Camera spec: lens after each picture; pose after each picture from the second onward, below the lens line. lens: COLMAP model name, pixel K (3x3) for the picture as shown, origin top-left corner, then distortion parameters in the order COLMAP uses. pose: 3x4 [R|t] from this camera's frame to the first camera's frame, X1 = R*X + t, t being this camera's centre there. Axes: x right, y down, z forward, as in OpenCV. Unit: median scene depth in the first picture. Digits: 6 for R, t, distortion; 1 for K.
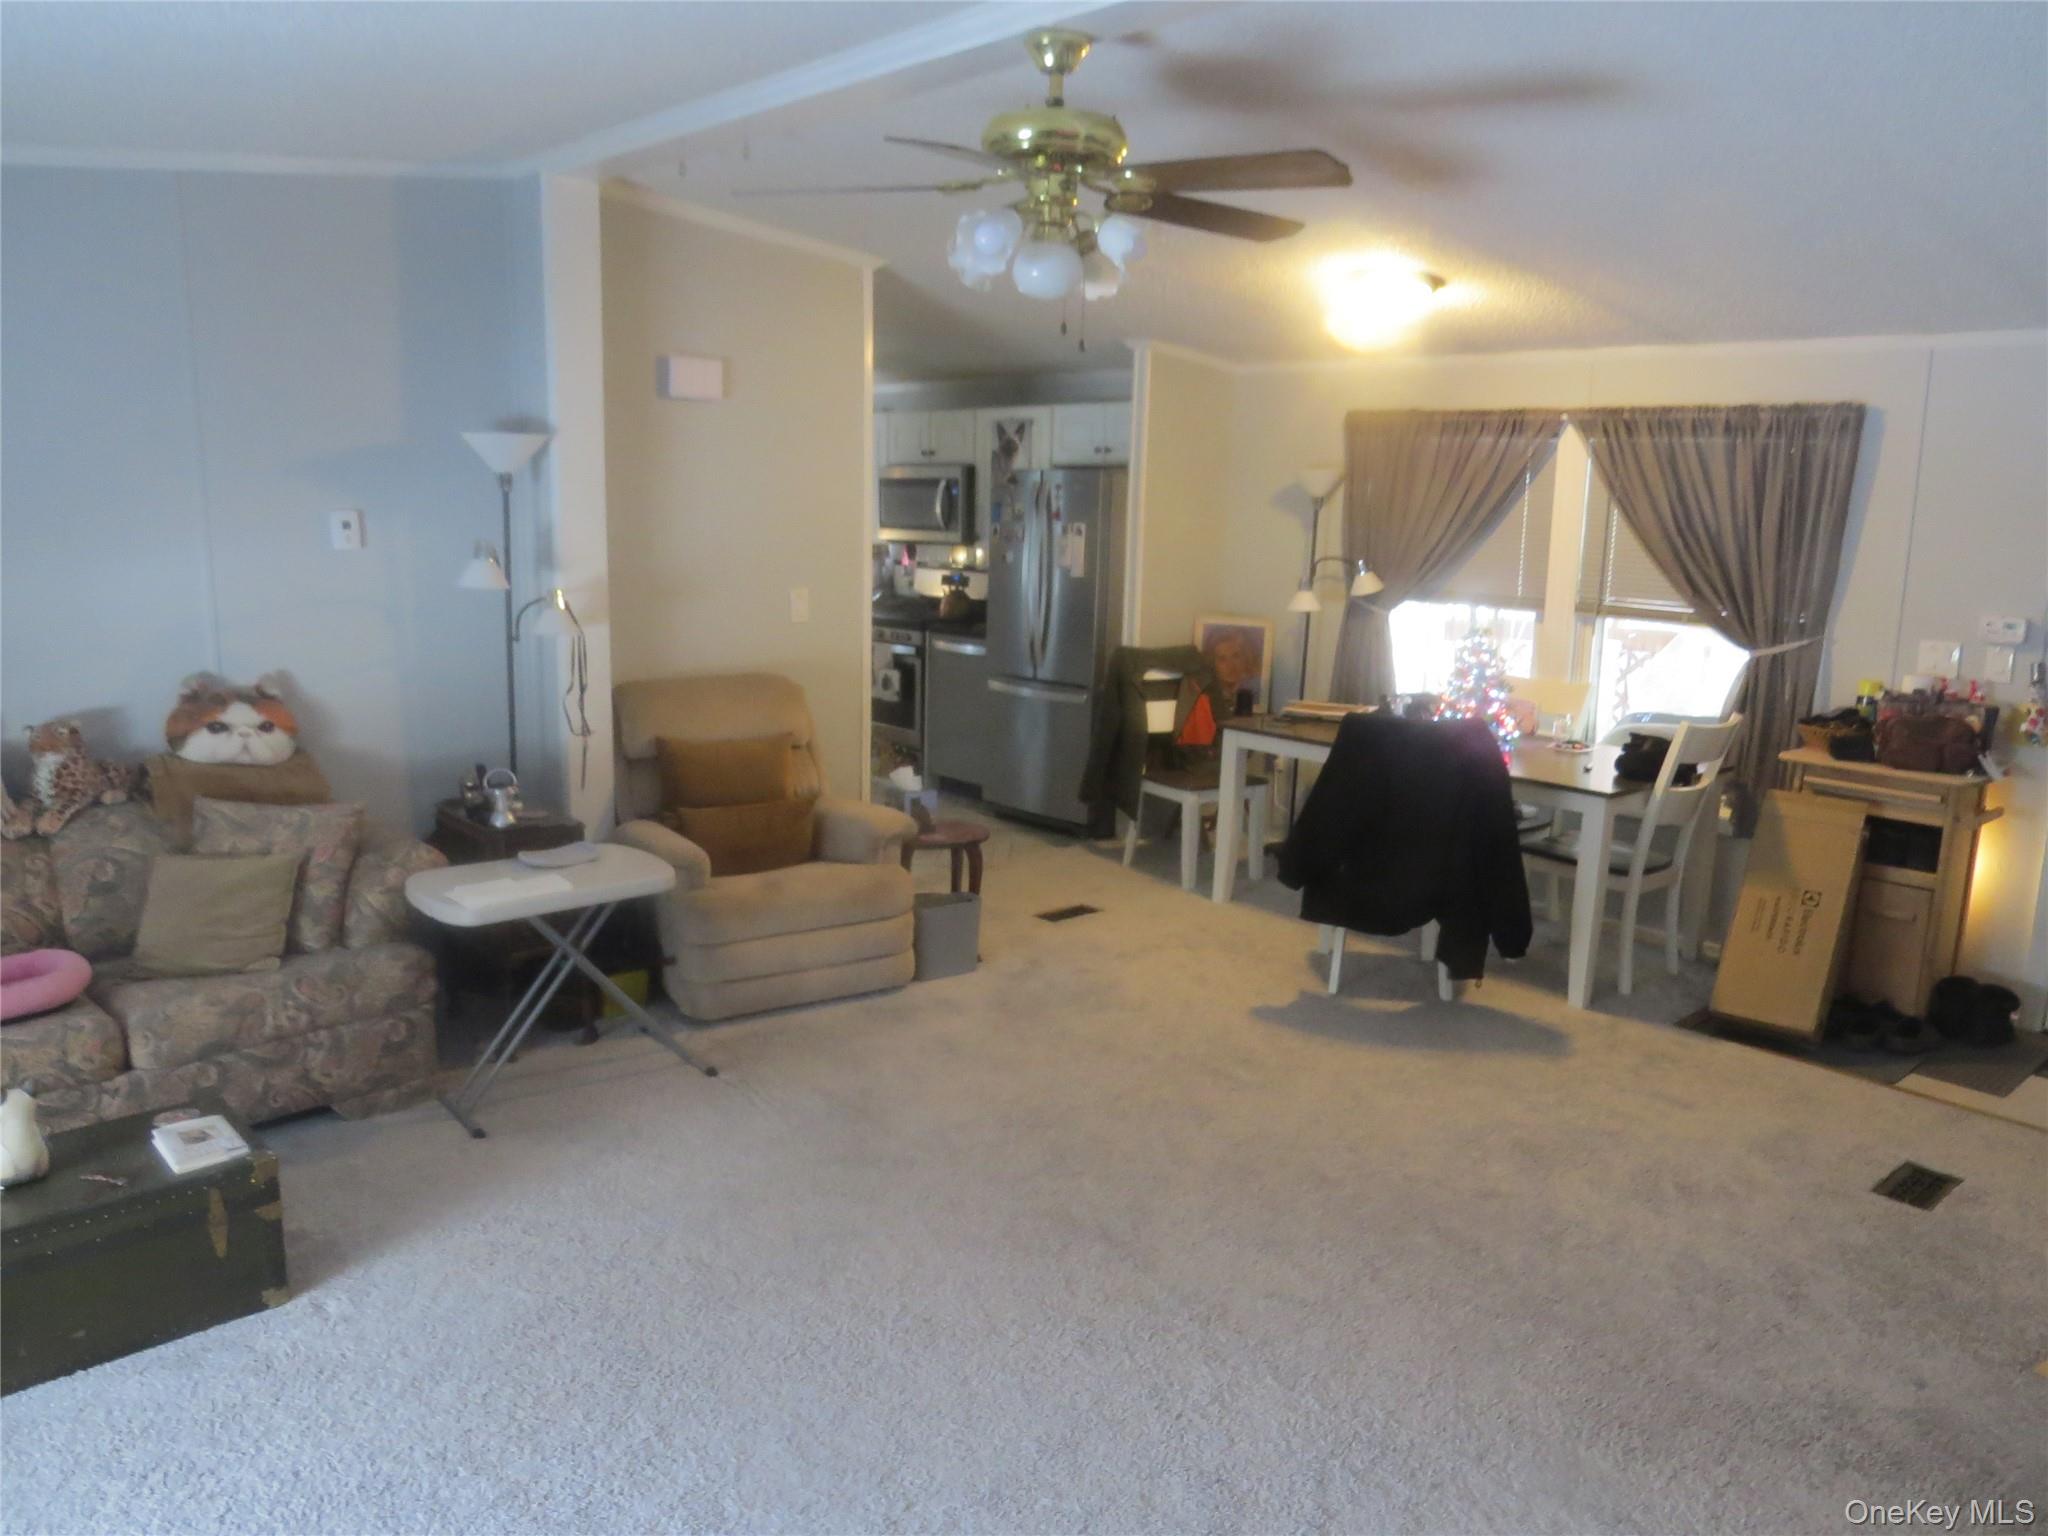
lens RADIAL K [[1513.0, 0, 1015.3], [0, 1513.0, 779.7], [0, 0, 1]] dist [-0.006211, -0.005293]
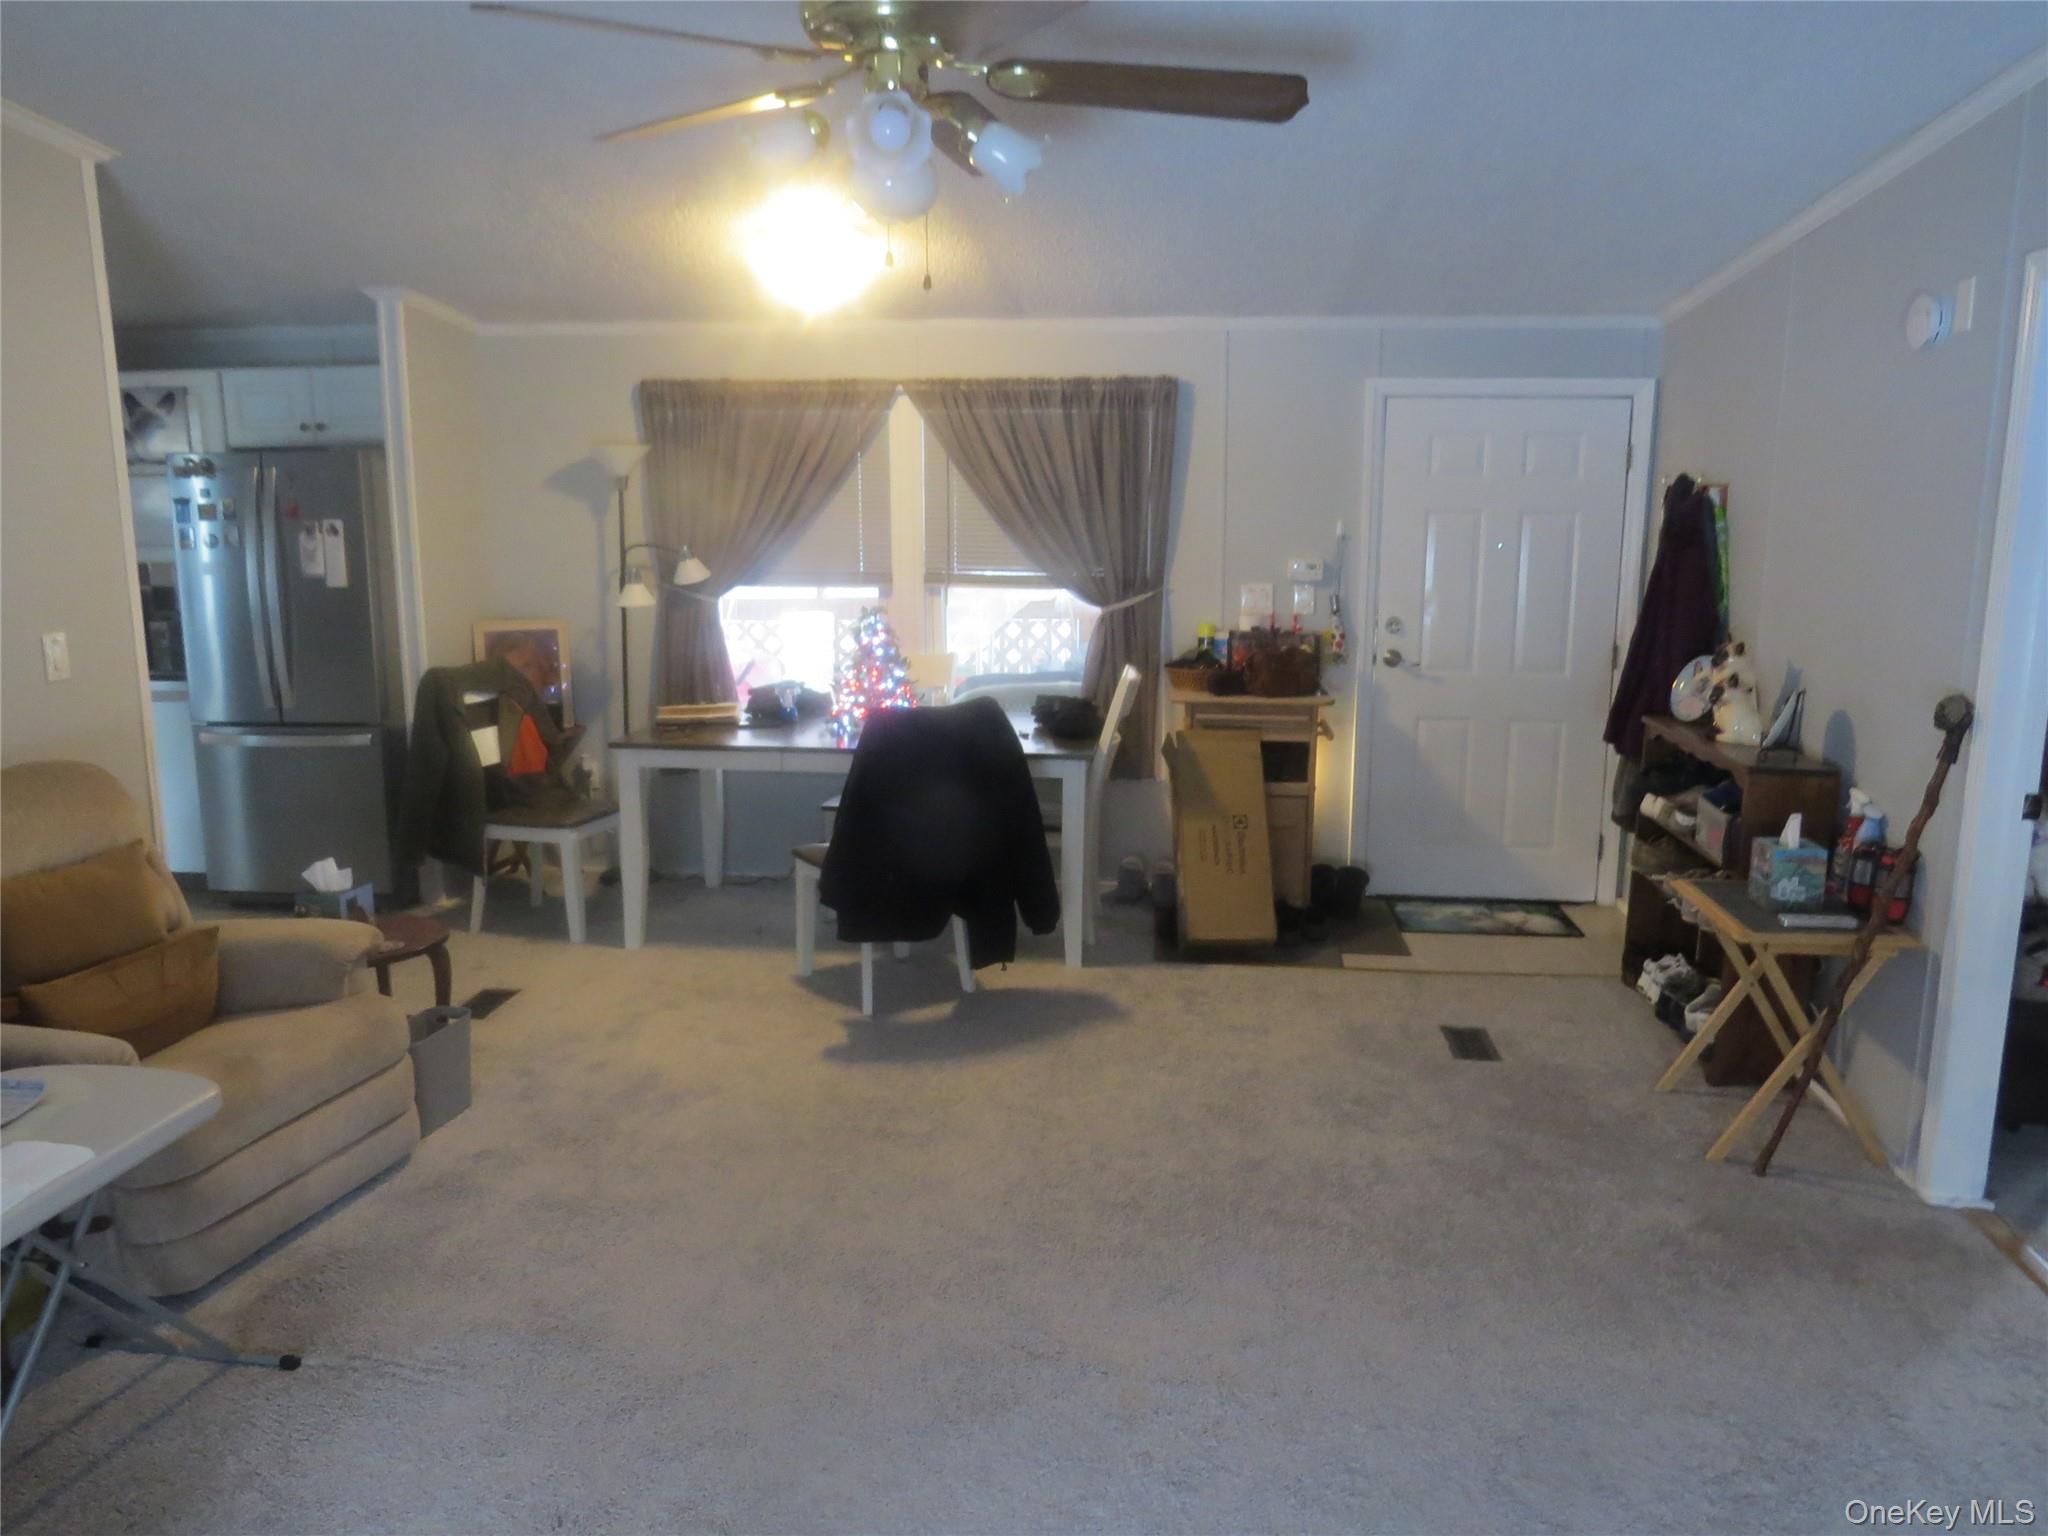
lens RADIAL K [[1521.7, 0, 1024.0], [0, 1521.7, 768.0], [0, 0, 1]] dist [-0.004861, 0.002531]
pose [[0.751761, -0.148903, 0.642404, -0.289944], [0.147520, 0.987458, 0.056251, -0.044256], [-0.642724, 0.052480, 0.764299, 0.229251]]
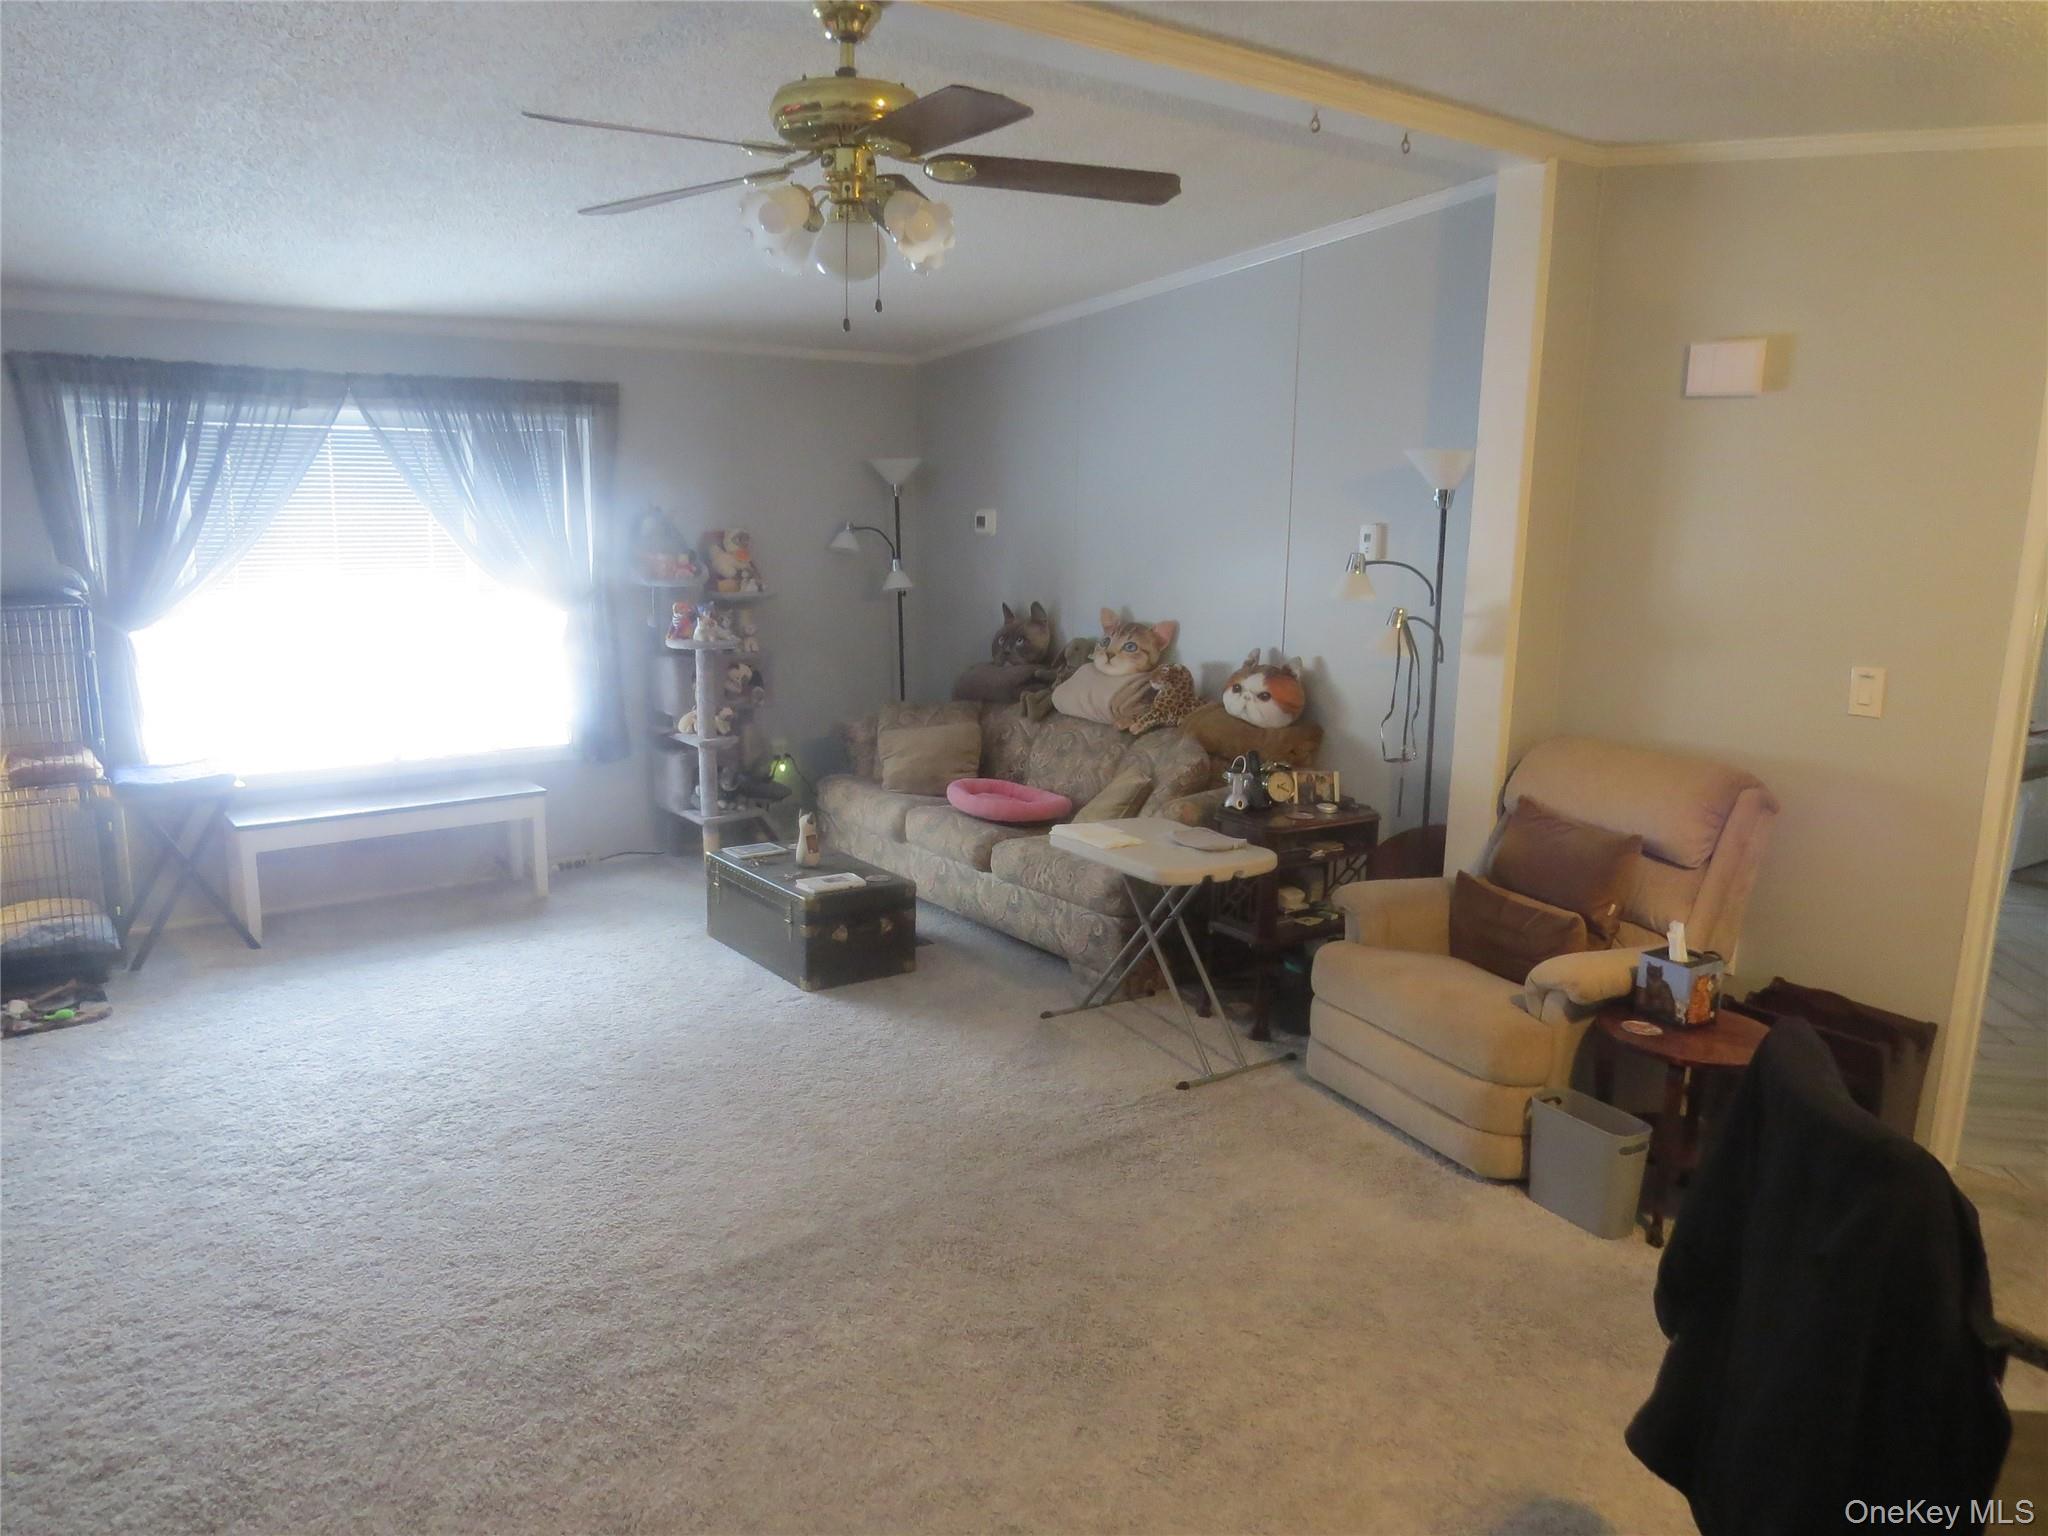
lens RADIAL K [[1455.4, 0, 1024.0], [0, 1455.4, 768.0], [0, 0, 1]] dist [0.002408, 0.000796]
pose [[-0.081585, 0.172177, -0.981682, 0.588551], [-0.217345, 0.958186, 0.186119, -0.133269], [0.972679, 0.228548, -0.040752, 0.741800]]
